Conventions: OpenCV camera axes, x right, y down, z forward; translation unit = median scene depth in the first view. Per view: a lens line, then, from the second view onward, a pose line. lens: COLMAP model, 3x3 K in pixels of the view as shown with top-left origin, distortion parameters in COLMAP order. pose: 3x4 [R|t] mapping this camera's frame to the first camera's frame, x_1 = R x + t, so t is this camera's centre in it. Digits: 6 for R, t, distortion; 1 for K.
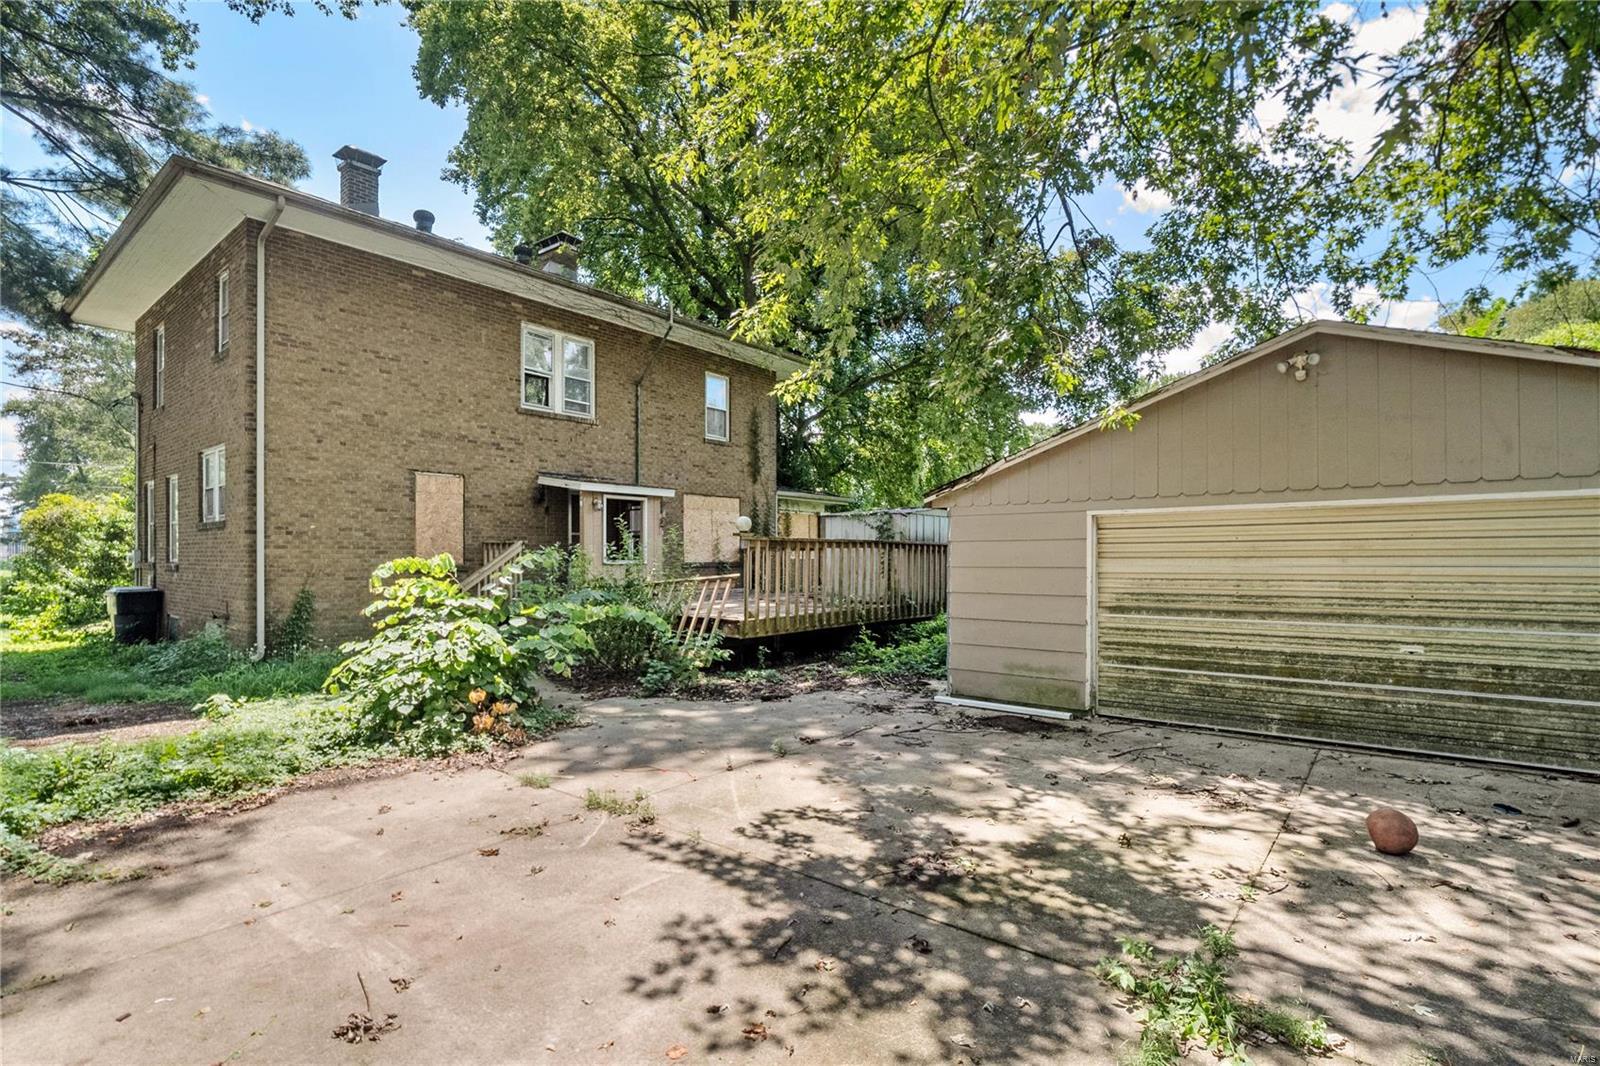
lens RADIAL K [[757.2, 0, 785.4], [0, 757.2, 563.5], [0, 0, 1]] dist [-0.004782, -0.000339]
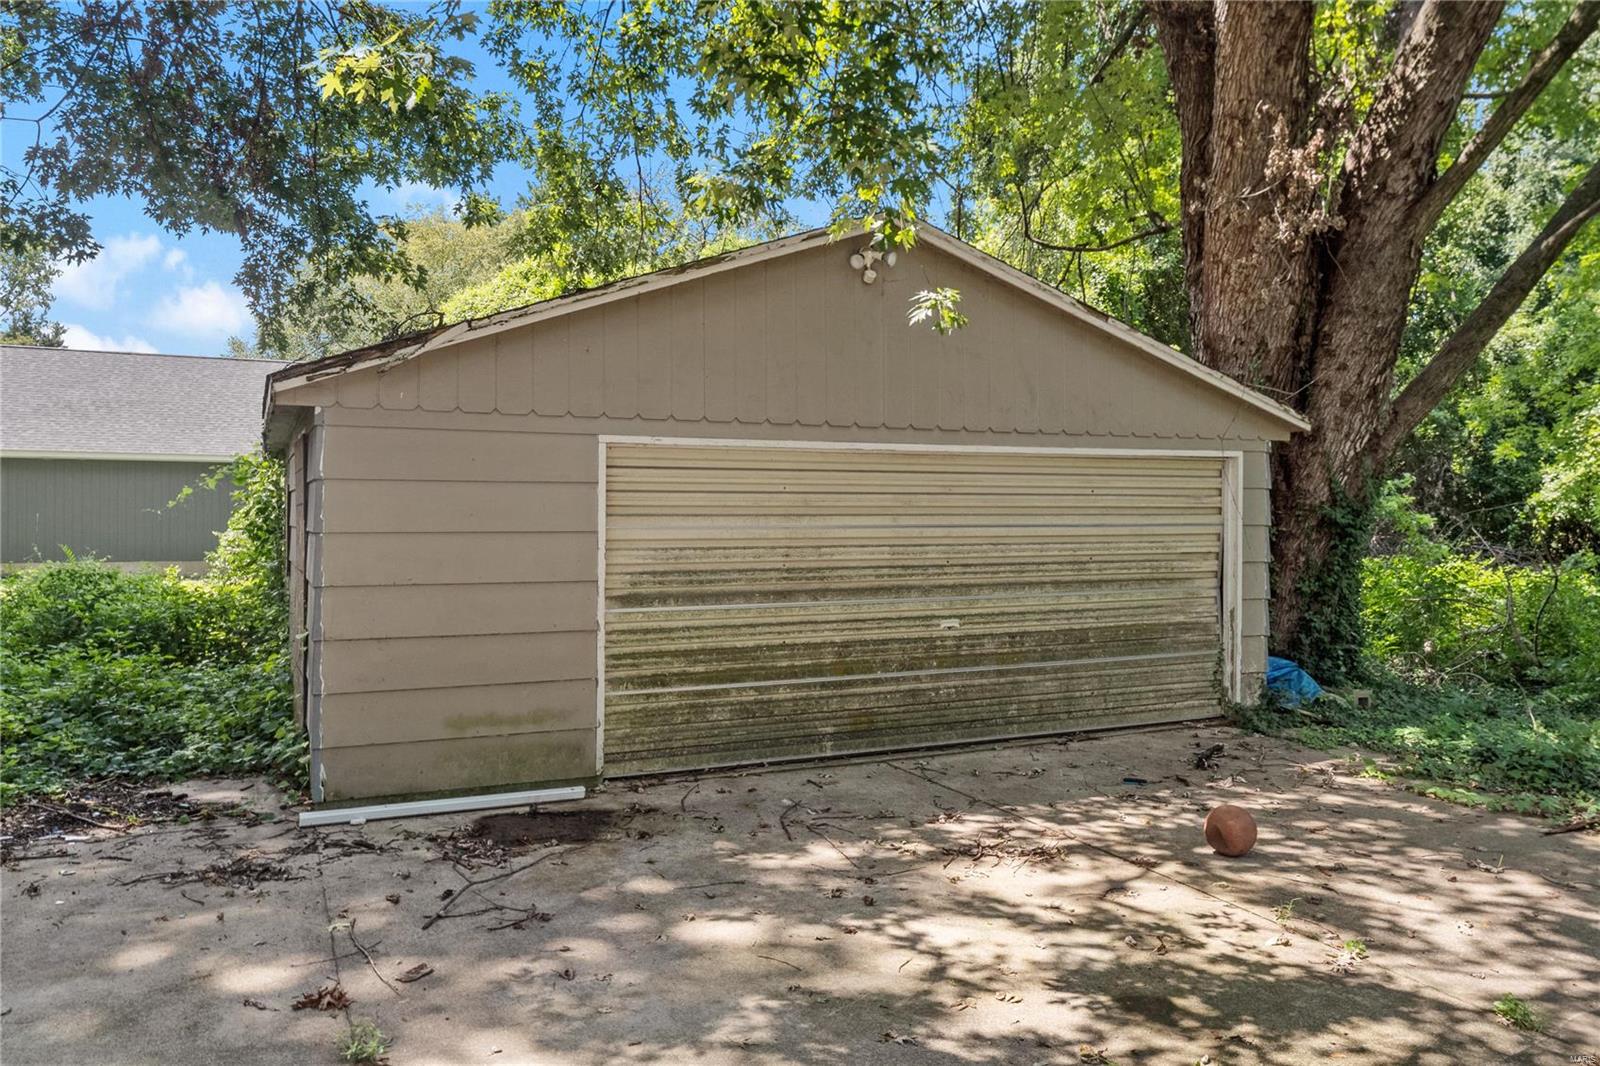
lens RADIAL K [[1157.9, 0, 800.1], [0, 1157.9, 527.1], [0, 0, 1]] dist [0.015426, -0.004433]
pose [[0.430385, -0.007620, 0.902613, -0.418387], [0.001828, 0.999970, 0.007570, -0.005915], [-0.902644, -0.001608, 0.430386, 0.578277]]
